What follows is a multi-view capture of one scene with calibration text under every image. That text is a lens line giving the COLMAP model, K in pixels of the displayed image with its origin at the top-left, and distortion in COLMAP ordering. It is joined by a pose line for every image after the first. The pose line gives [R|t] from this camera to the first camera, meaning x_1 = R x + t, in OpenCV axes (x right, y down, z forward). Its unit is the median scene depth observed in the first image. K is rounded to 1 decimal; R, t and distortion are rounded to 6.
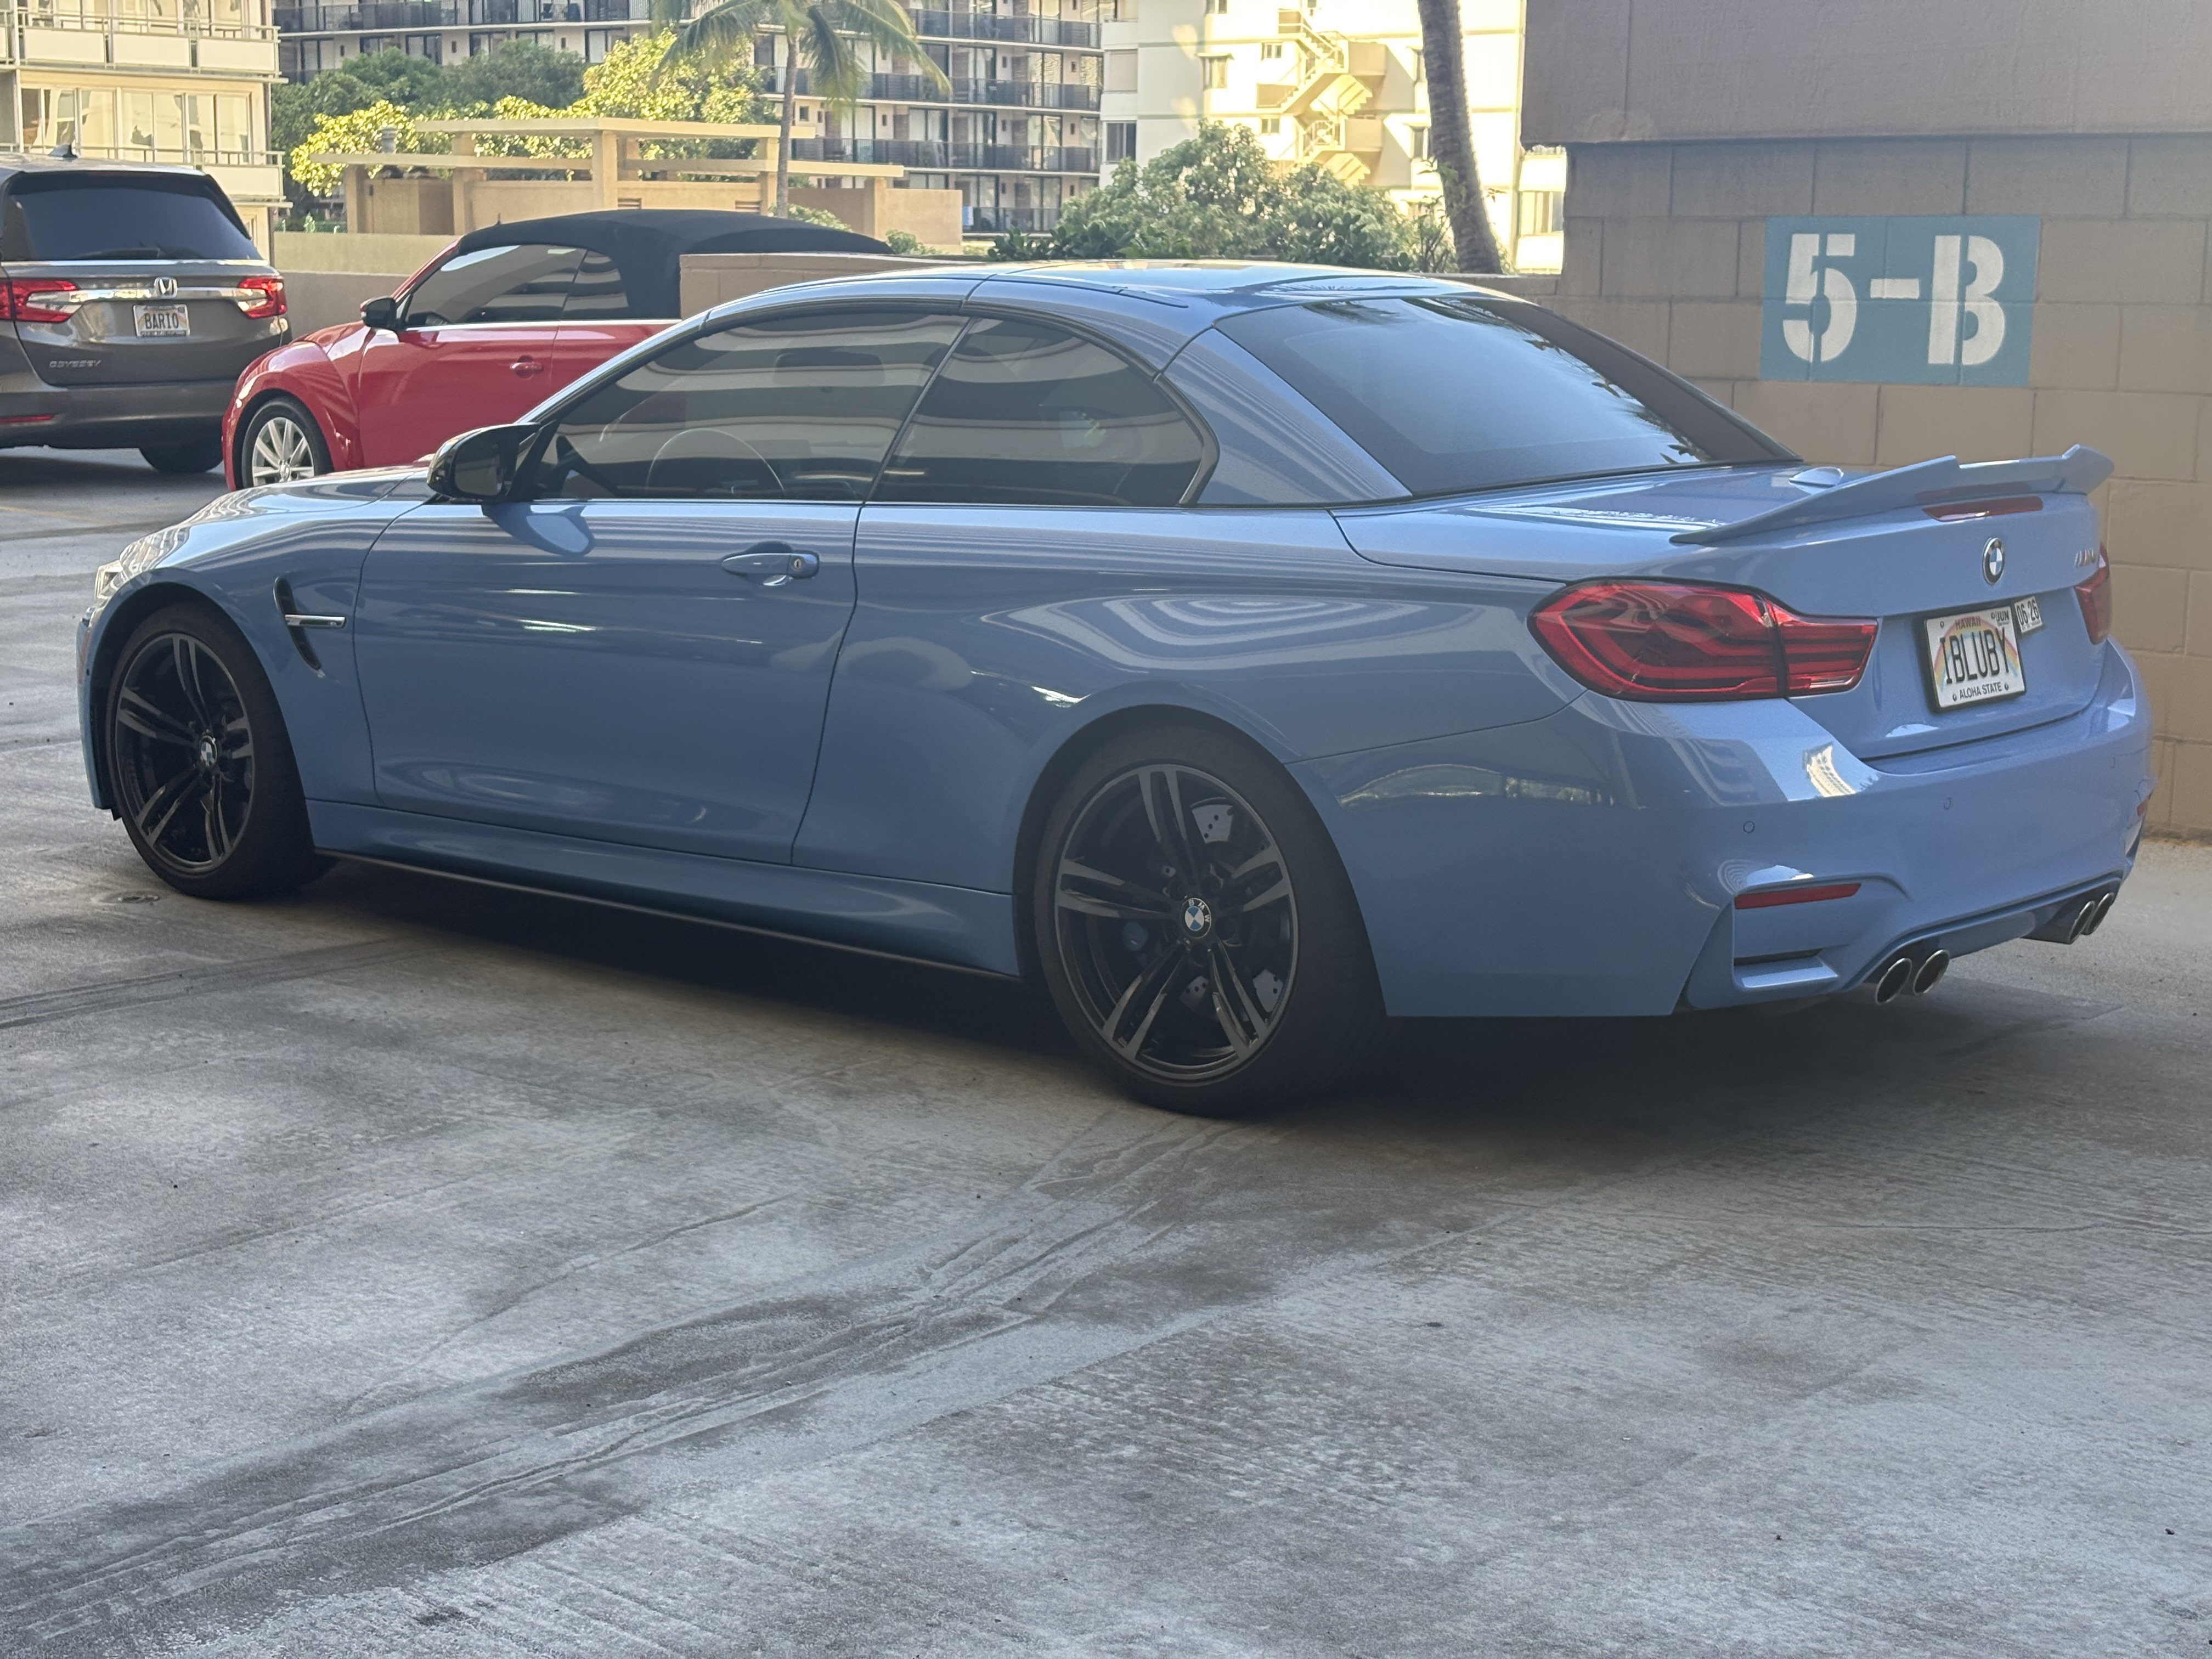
lens RADIAL K [[3390.8, 0, 1106.0], [0, 3390.8, 829.5], [0, 0, 1]] dist [0.252276, -0.865294]
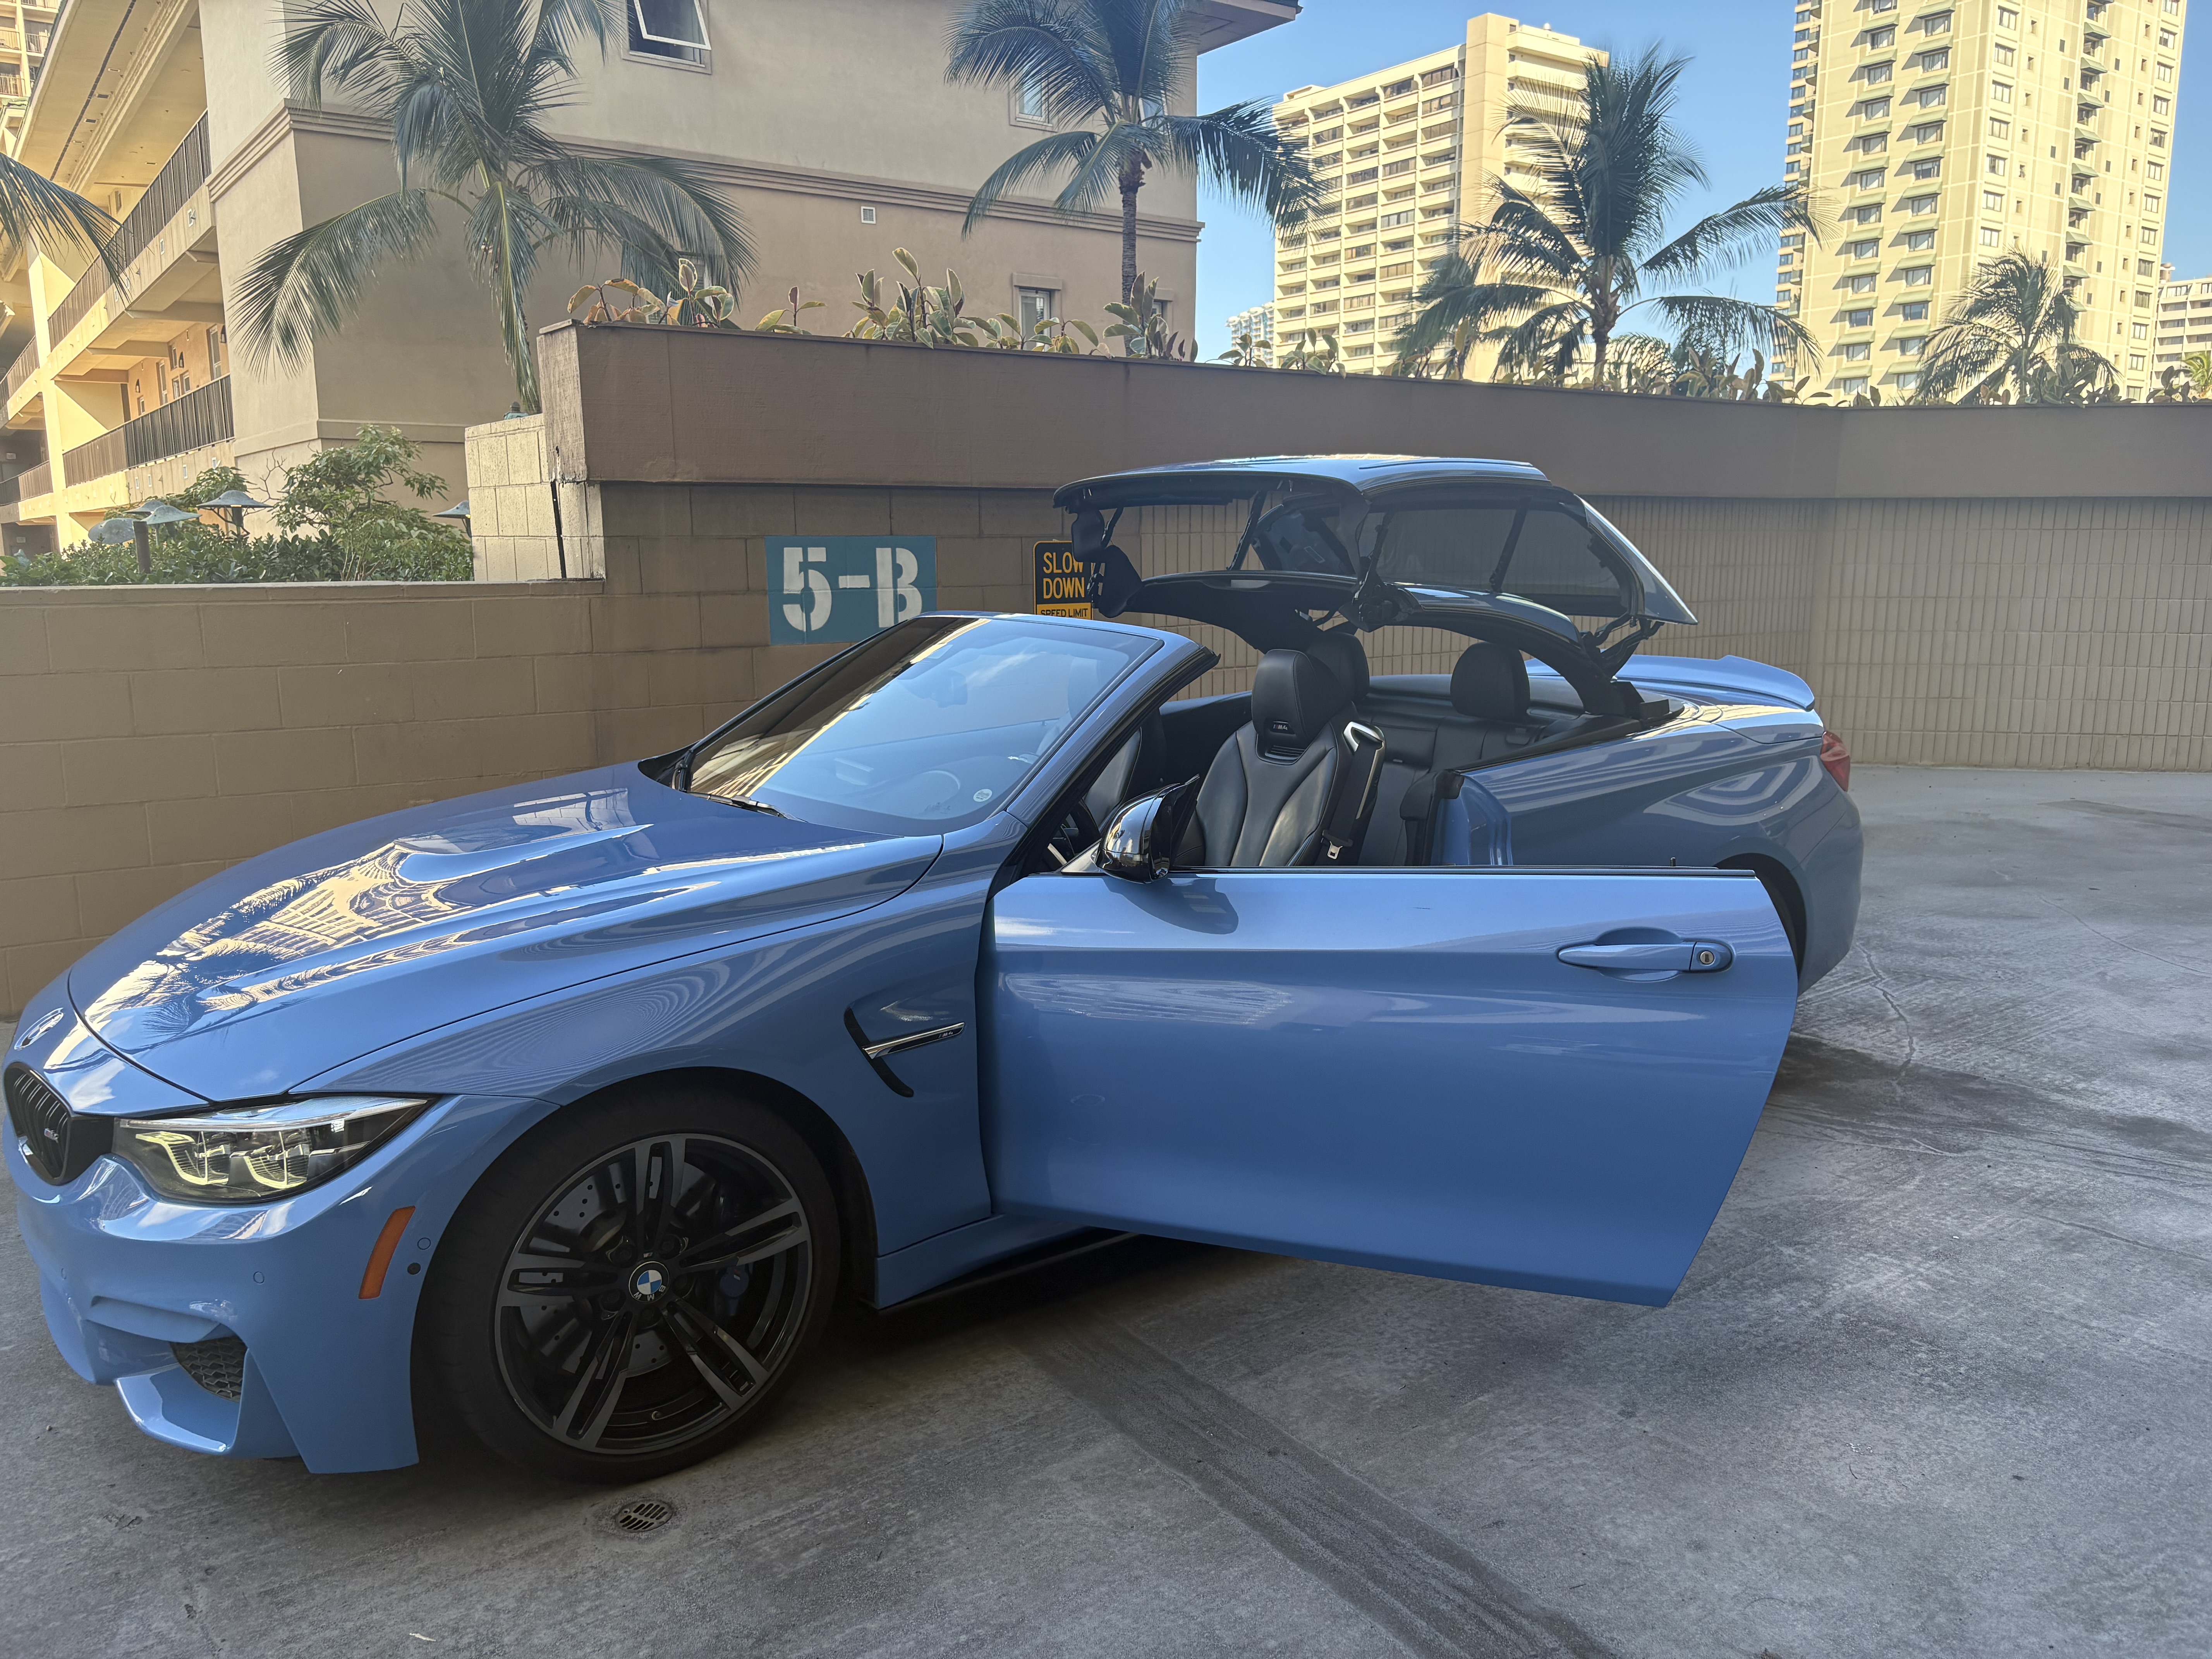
lens RADIAL K [[1662.1, 0, 1104.2], [0, 1662.1, 882.5], [0, 0, 1]] dist [0.005677, 0.000523]
pose [[0.216561, -0.207880, 0.953880, -0.572045], [0.172979, 0.969778, 0.172073, -0.152708], [-0.960822, 0.127737, 0.245974, 0.815523]]
